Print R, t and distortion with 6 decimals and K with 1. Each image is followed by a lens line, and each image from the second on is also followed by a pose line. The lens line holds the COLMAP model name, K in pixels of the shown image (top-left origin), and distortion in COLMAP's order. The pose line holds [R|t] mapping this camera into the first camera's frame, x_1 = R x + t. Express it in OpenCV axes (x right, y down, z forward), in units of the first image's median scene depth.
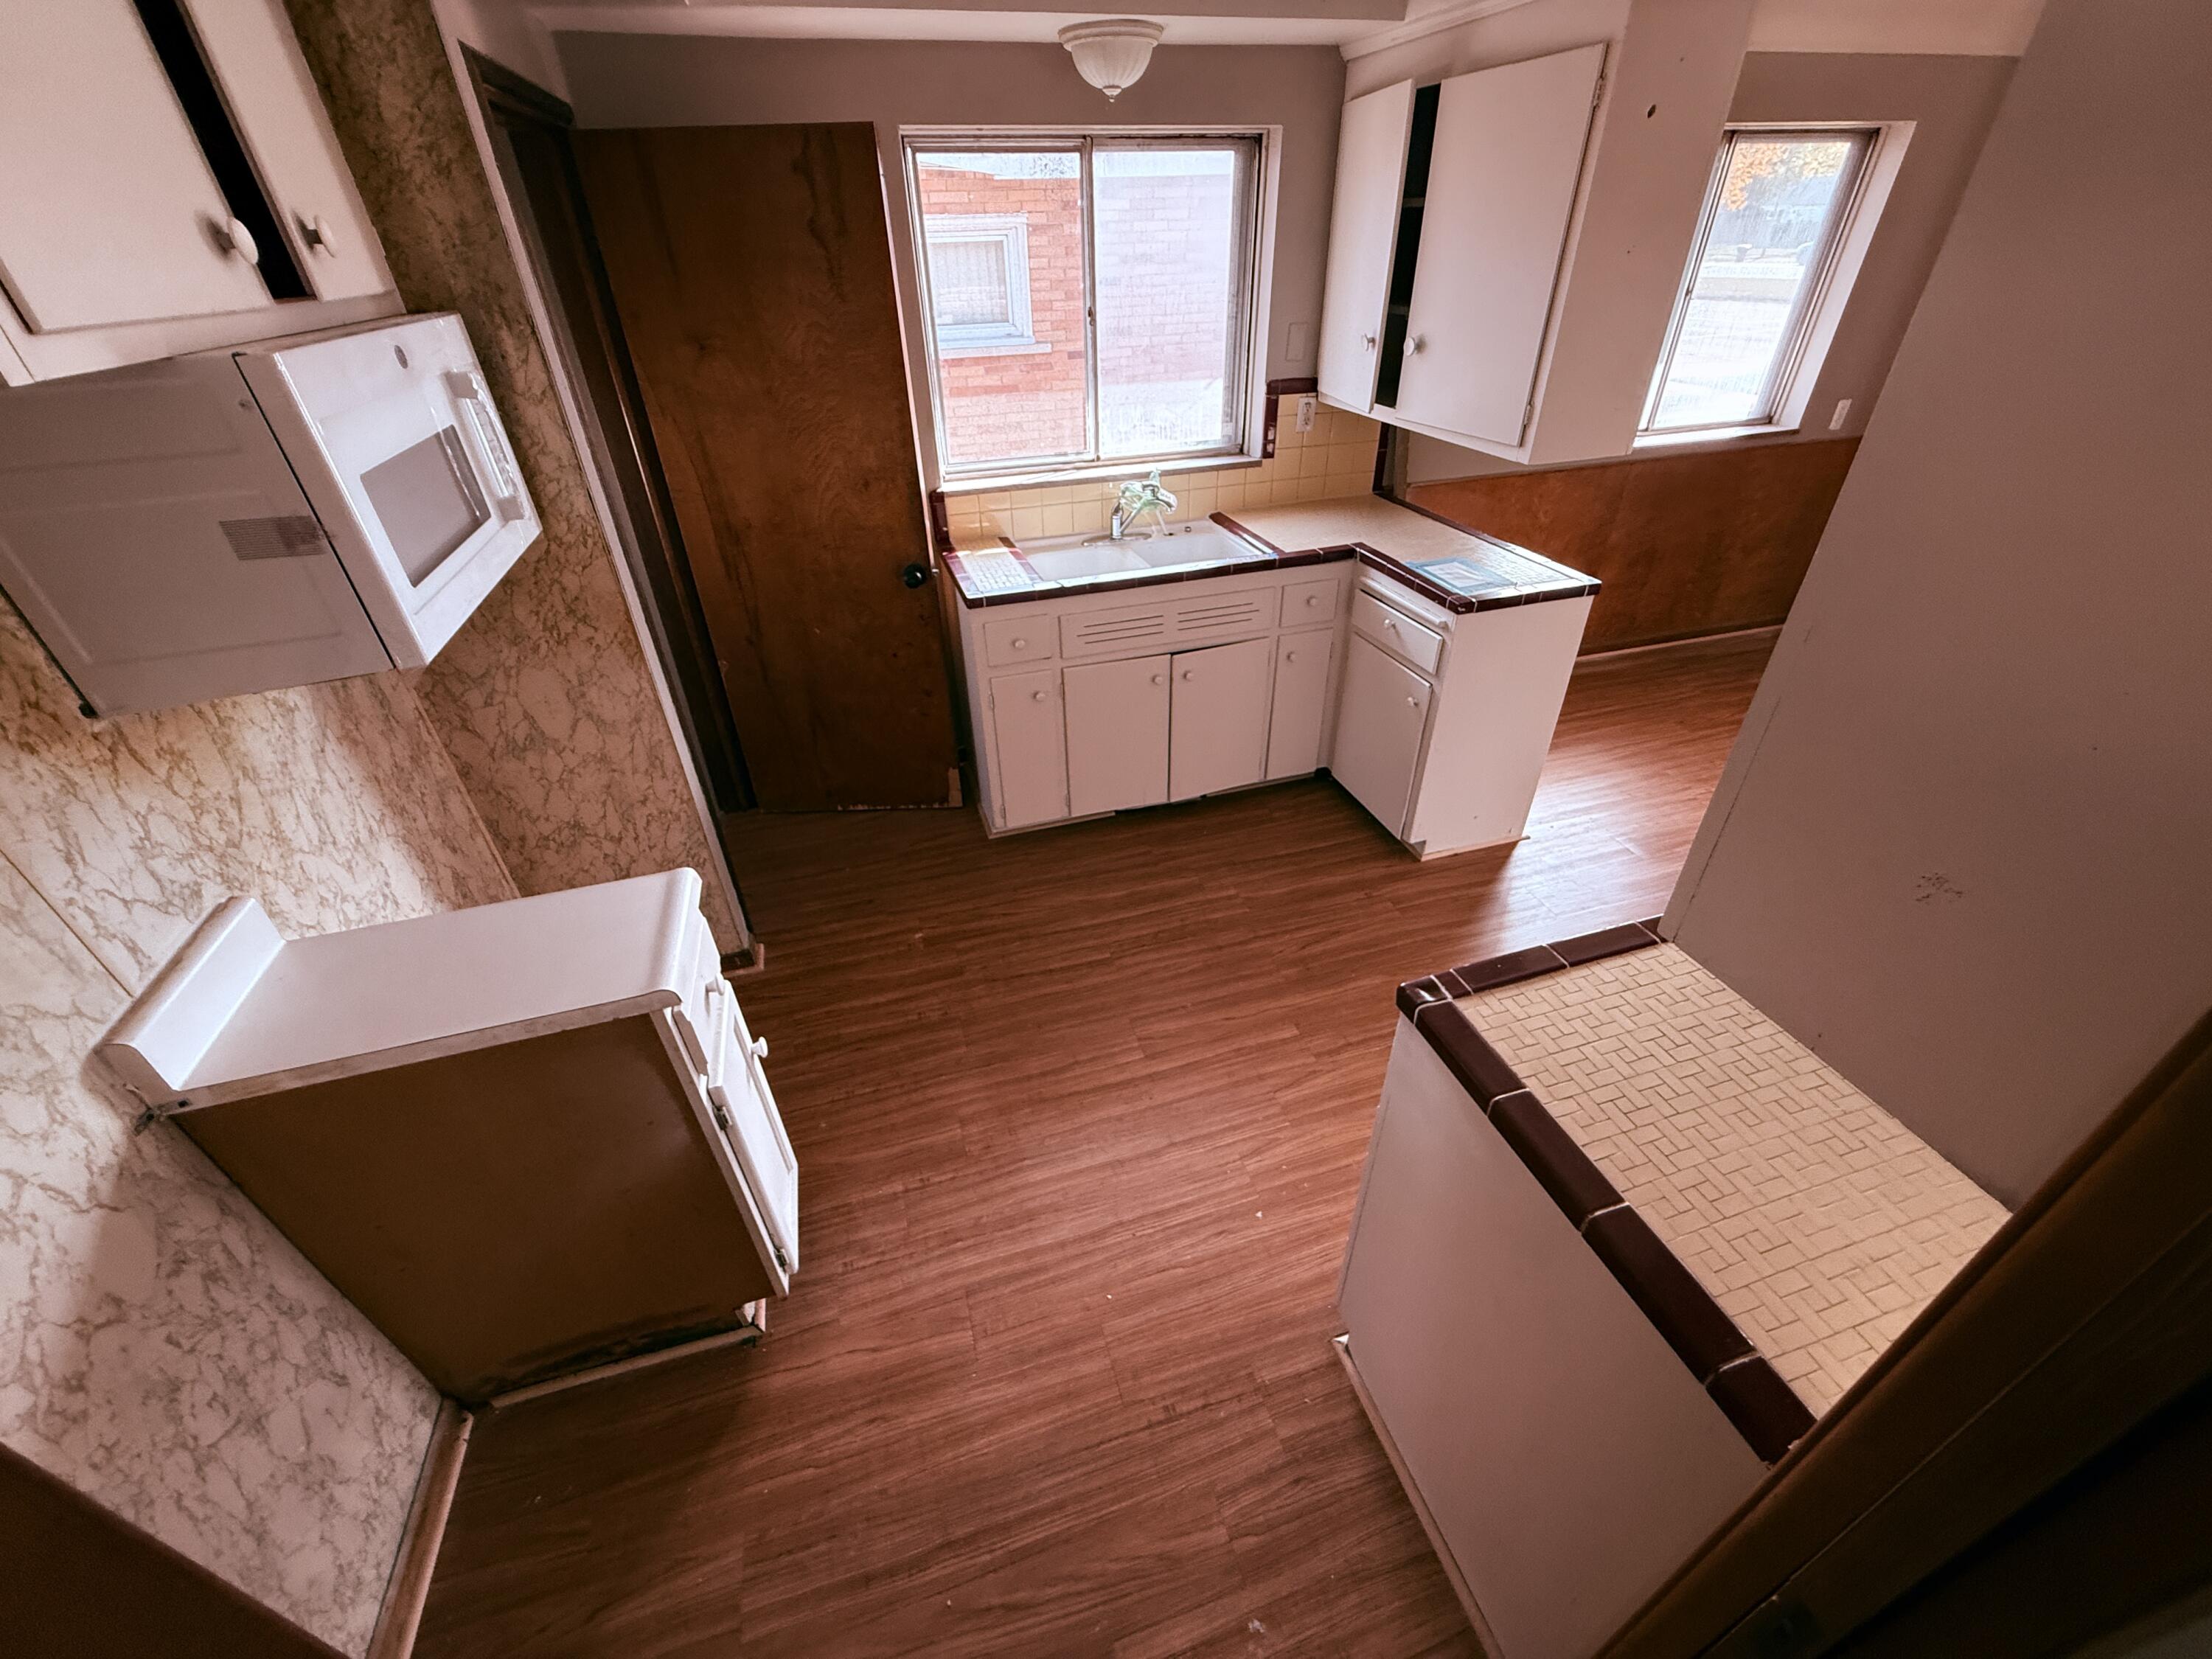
lens RADIAL K [[879.9, 0, 1101.8], [0, 879.9, 825.3], [0, 0, 1]] dist [0.001080, 0.000148]
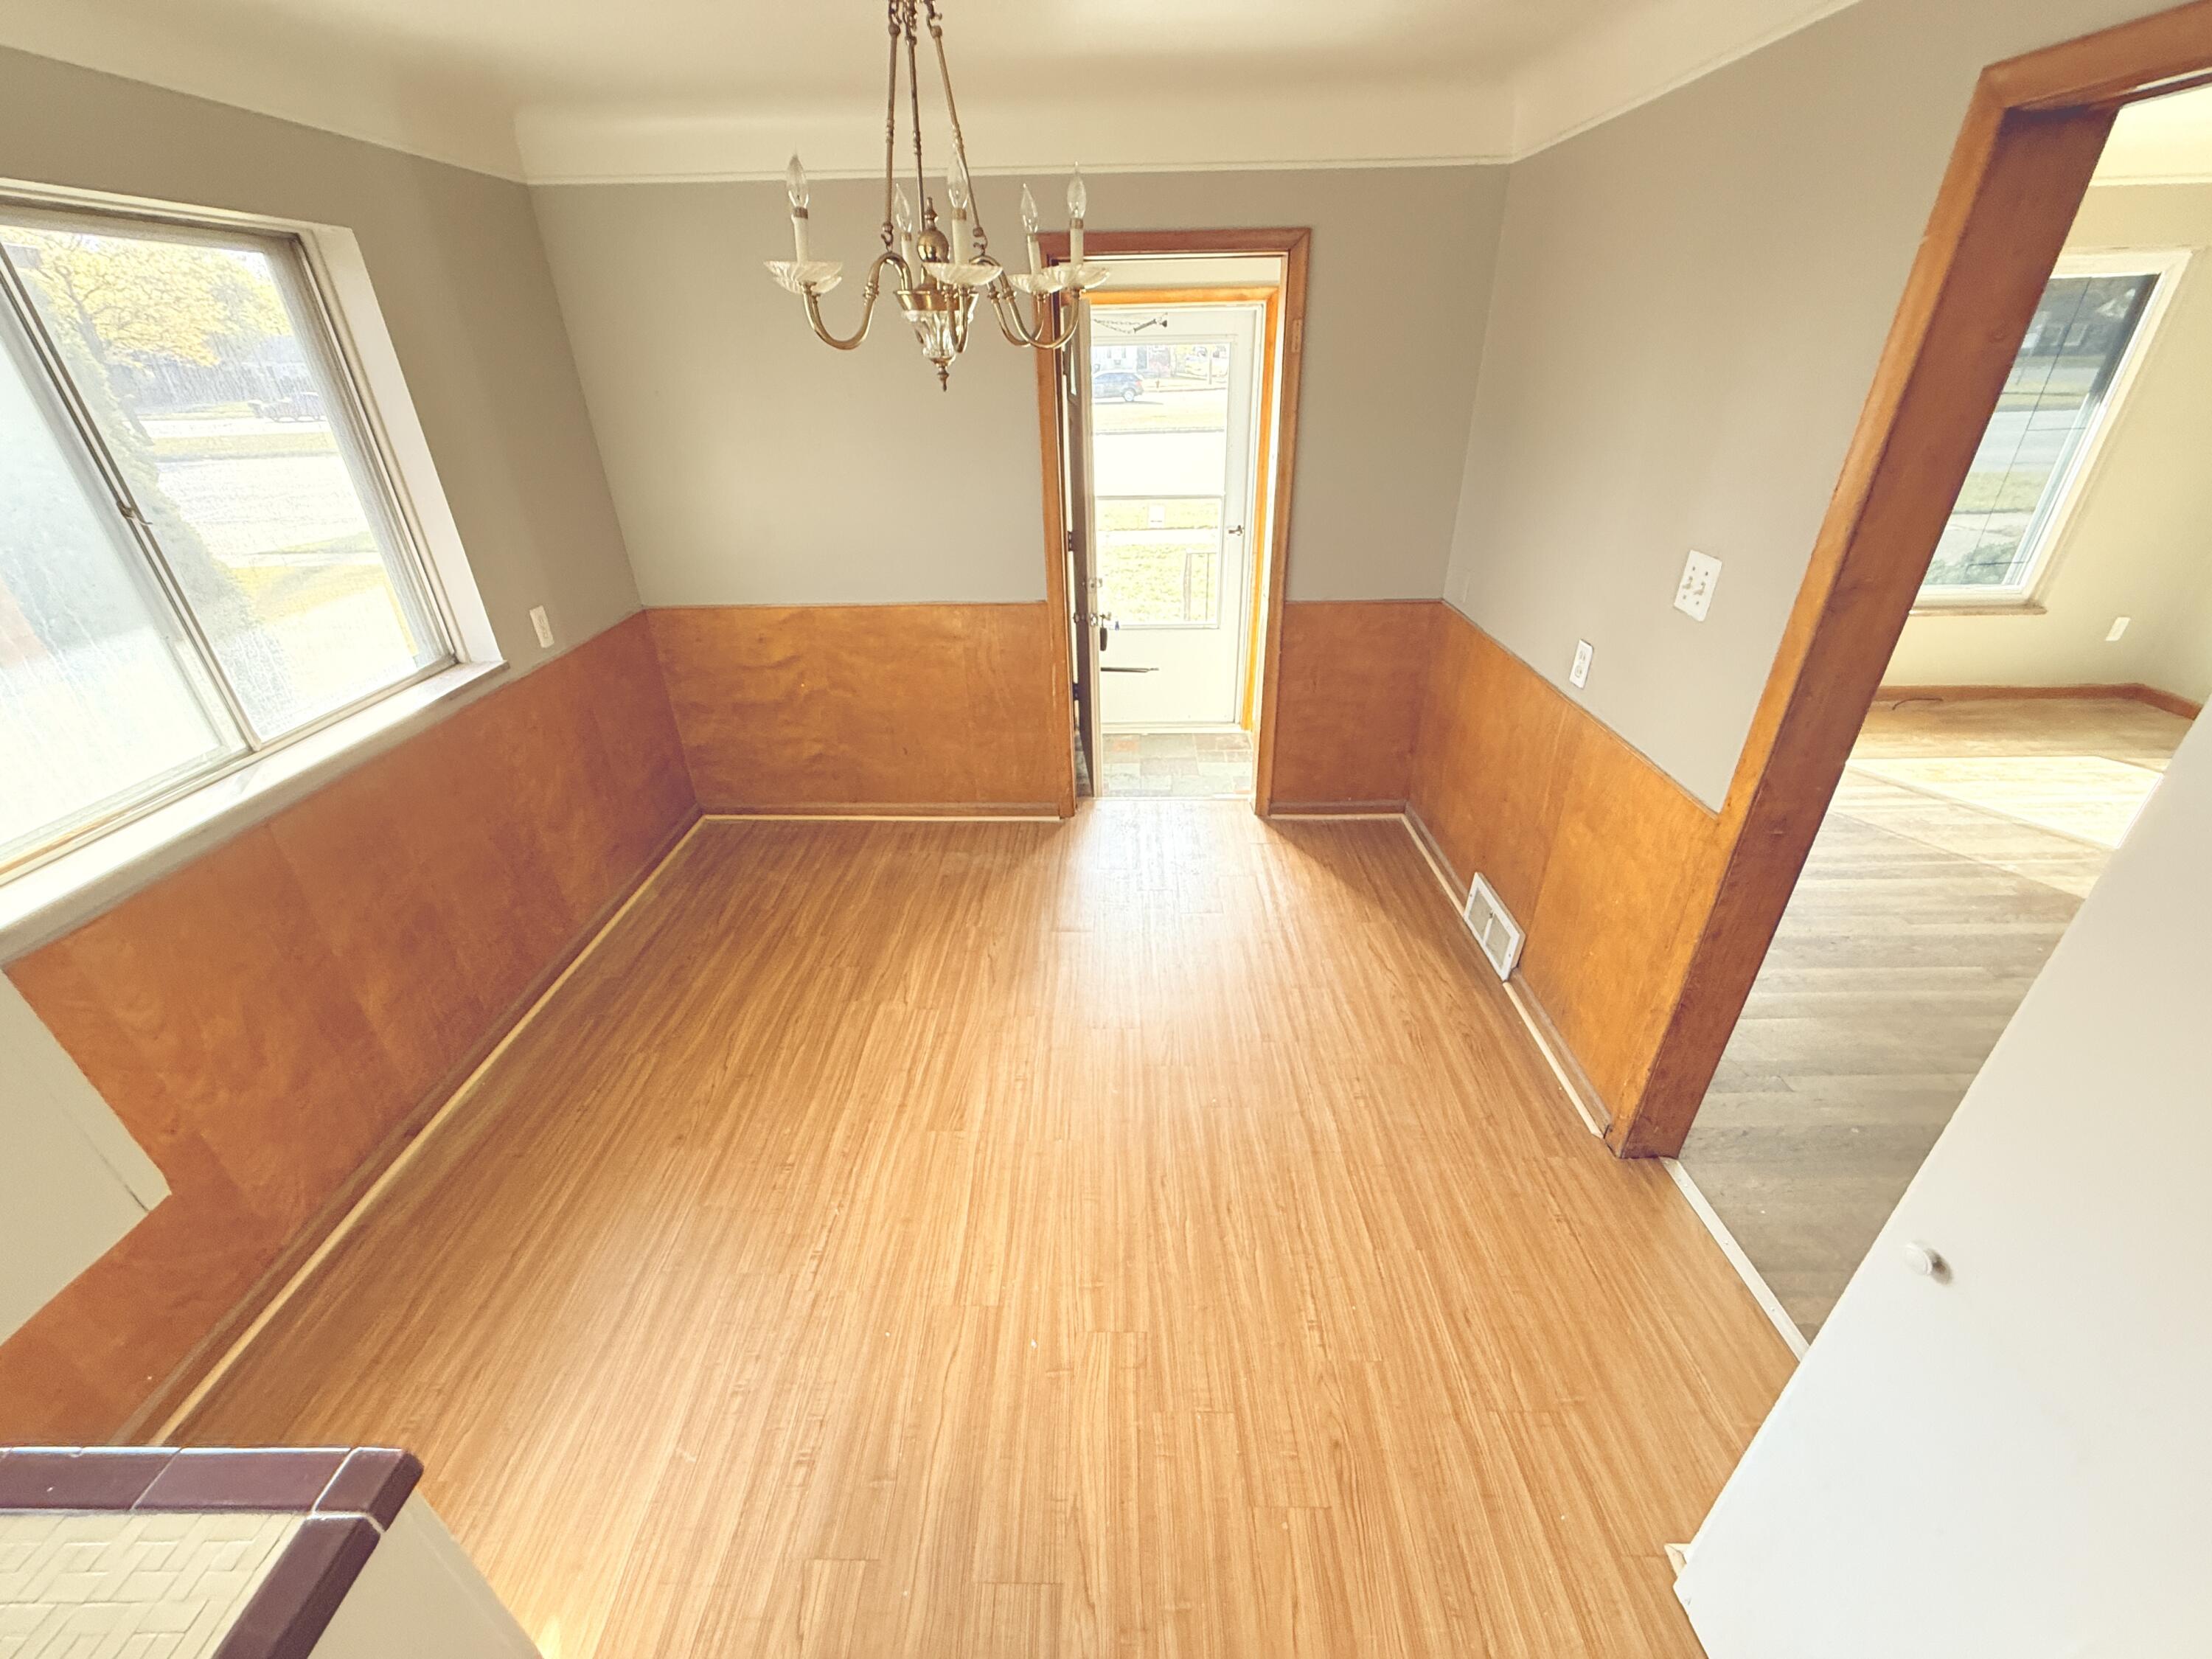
lens RADIAL K [[883.6, 0, 1104.9], [0, 883.6, 817.3], [0, 0, 1]] dist [0.000191, 0.000104]
pose [[0.301954, -0.432183, 0.849730, 0.411671], [0.545161, 0.809493, 0.217994, -0.338335], [-0.782064, 0.397415, 0.480039, 0.493426]]
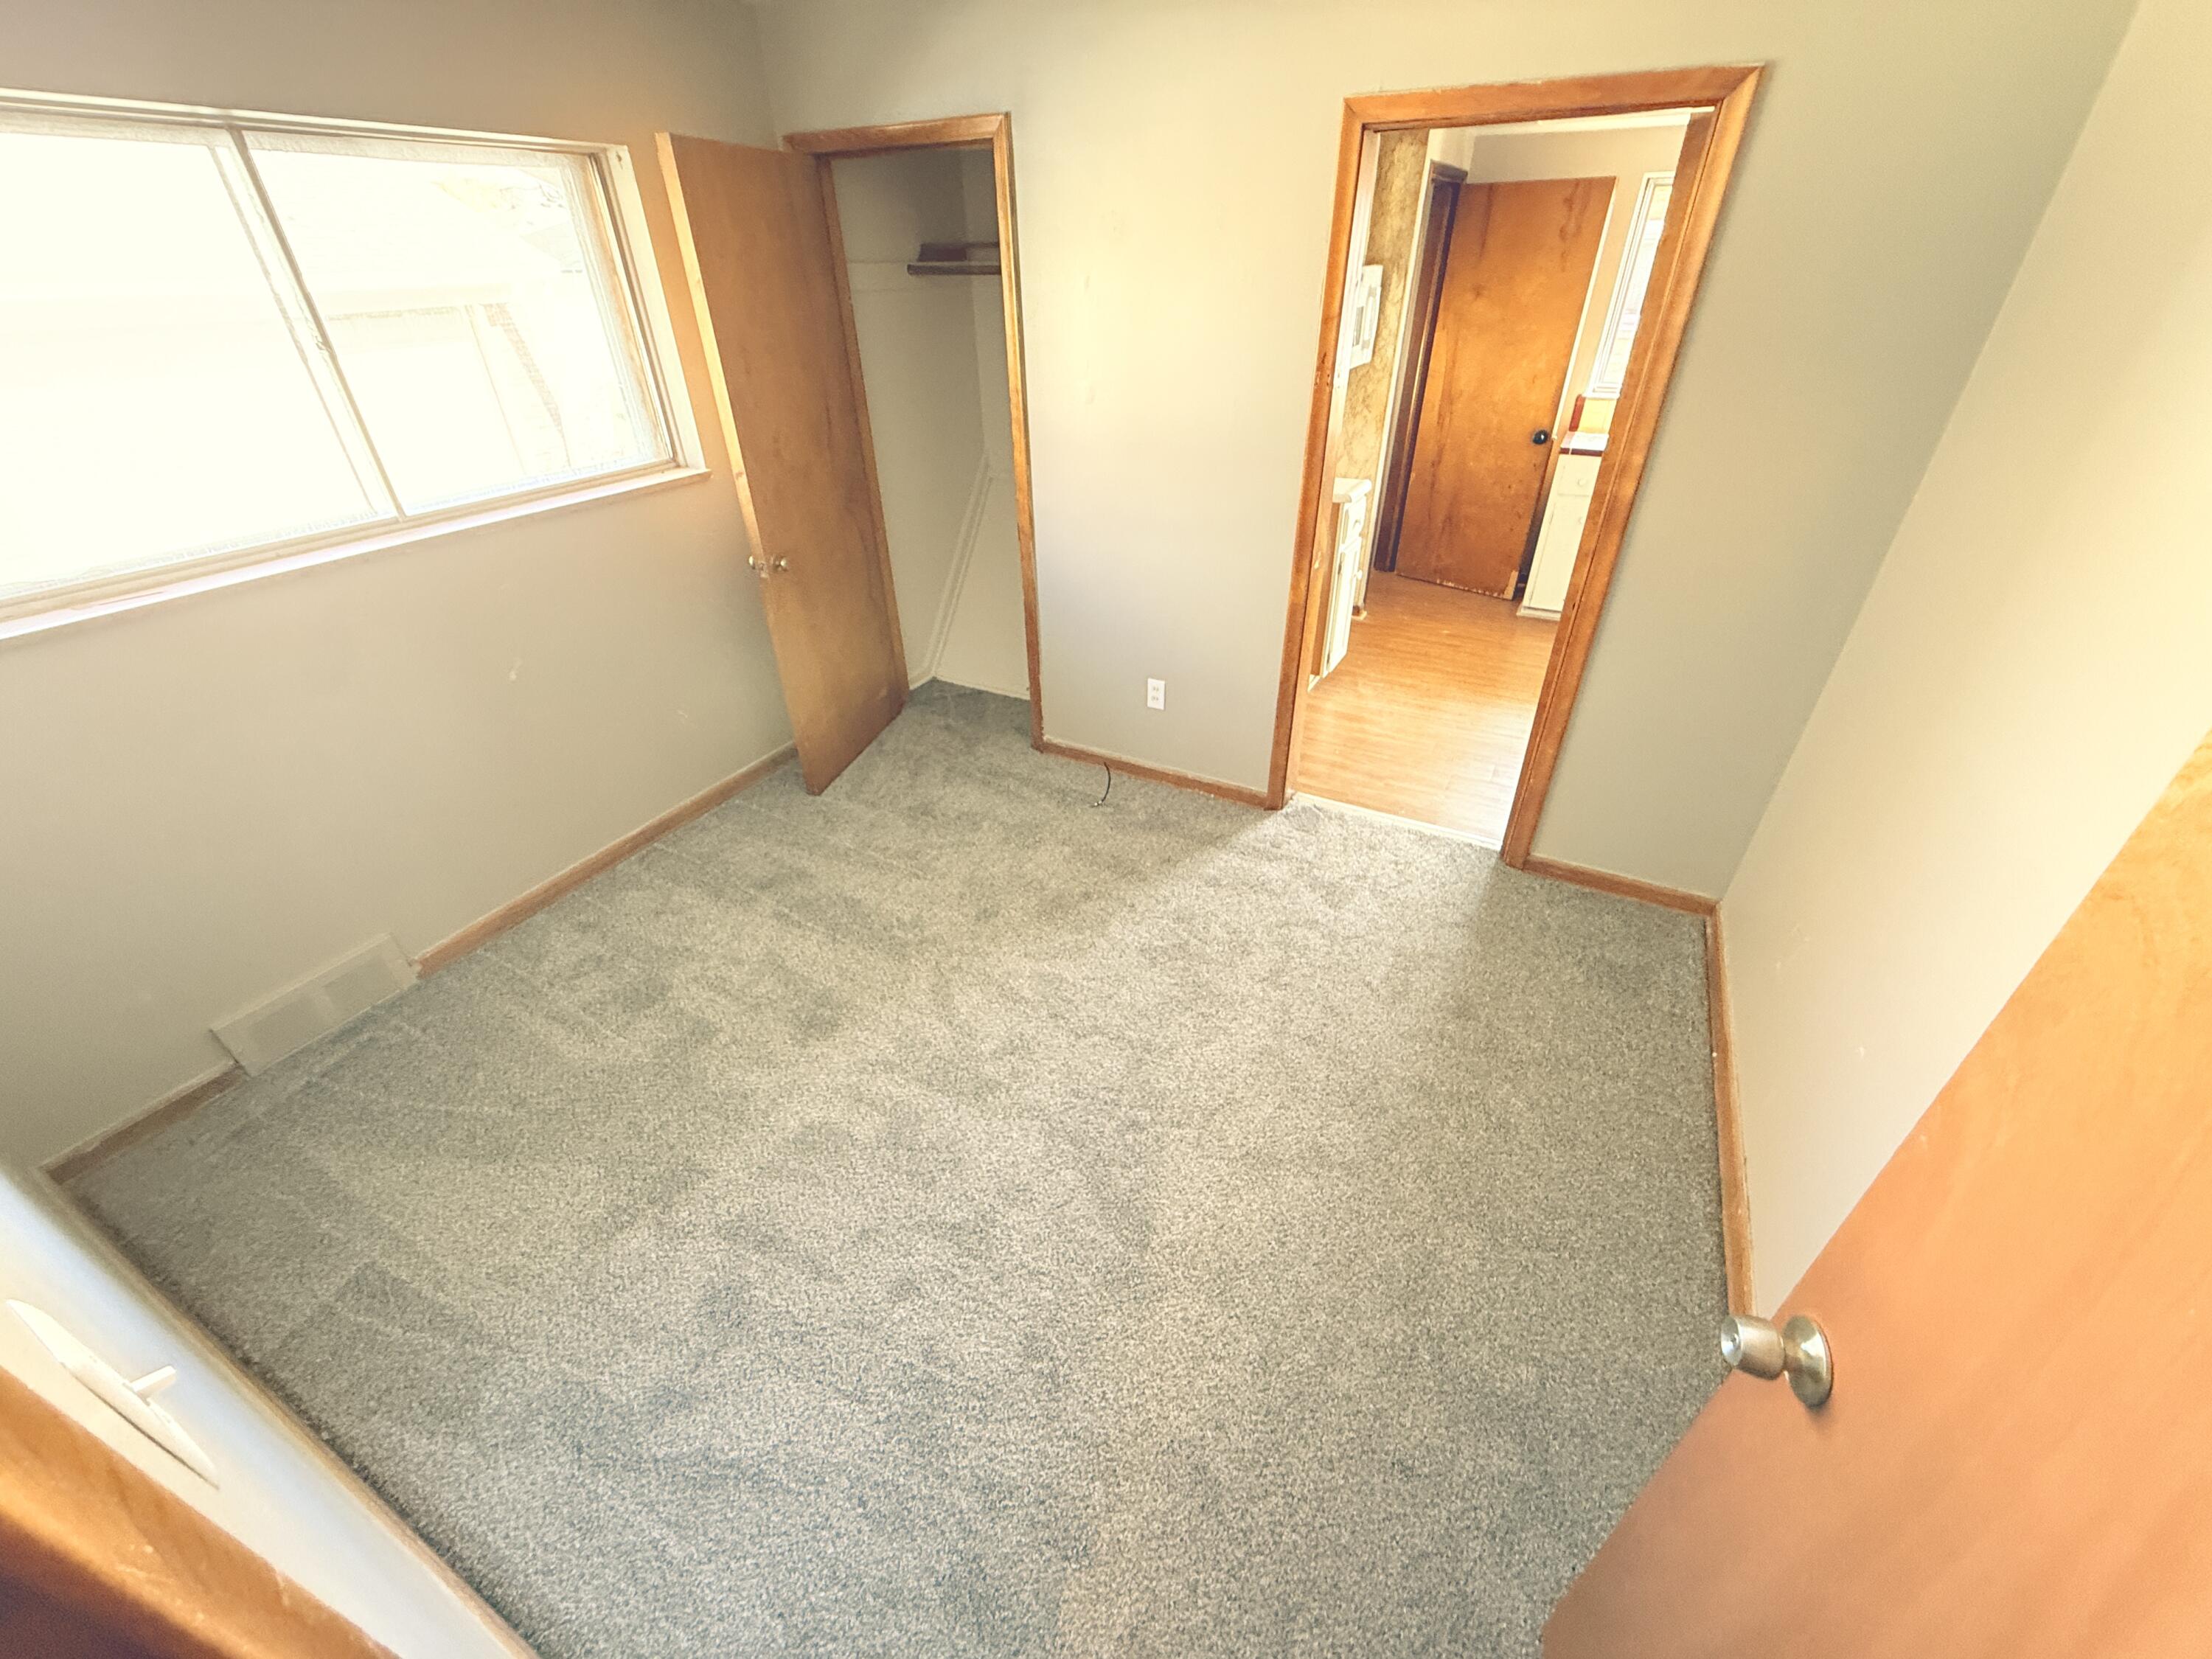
lens RADIAL K [[879.9, 0, 1101.8], [0, 879.9, 825.3], [0, 0, 1]] dist [0.001080, 0.000148]
pose [[0.707222, 0.399024, -0.583624, 0.445684], [-0.399228, 0.906690, 0.136128, 0.466623], [0.583484, 0.136726, 0.800532, -0.696708]]
